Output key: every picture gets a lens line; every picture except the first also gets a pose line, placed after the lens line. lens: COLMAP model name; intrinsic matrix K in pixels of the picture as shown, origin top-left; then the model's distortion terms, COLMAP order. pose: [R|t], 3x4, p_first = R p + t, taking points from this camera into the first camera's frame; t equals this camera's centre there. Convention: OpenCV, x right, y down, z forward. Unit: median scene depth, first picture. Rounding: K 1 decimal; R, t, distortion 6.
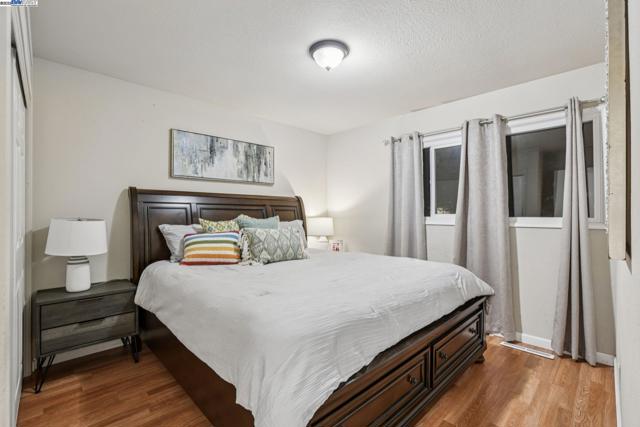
lens RADIAL K [[286.0, 0, 321.4], [0, 286.0, 214.7], [0, 0, 1]] dist [0.003368, 0.000572]
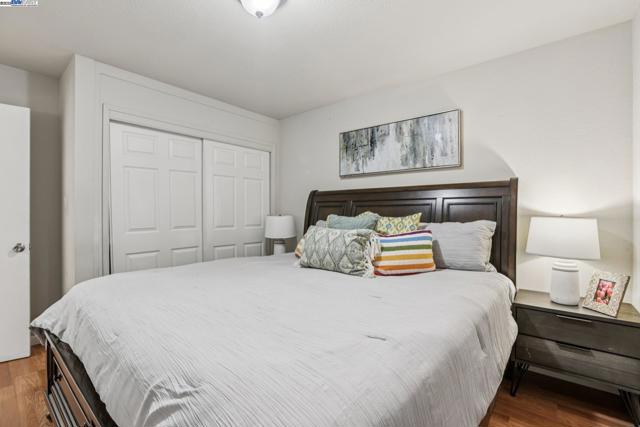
lens RADIAL K [[286.0, 0, 321.4], [0, 286.0, 214.7], [0, 0, 1]] dist [0.003368, 0.000572]
pose [[0.129328, 0.014966, -0.991489, 0.508504], [-0.006317, 0.999878, 0.014269, -0.001494], [0.991582, 0.004418, 0.129406, 0.695256]]
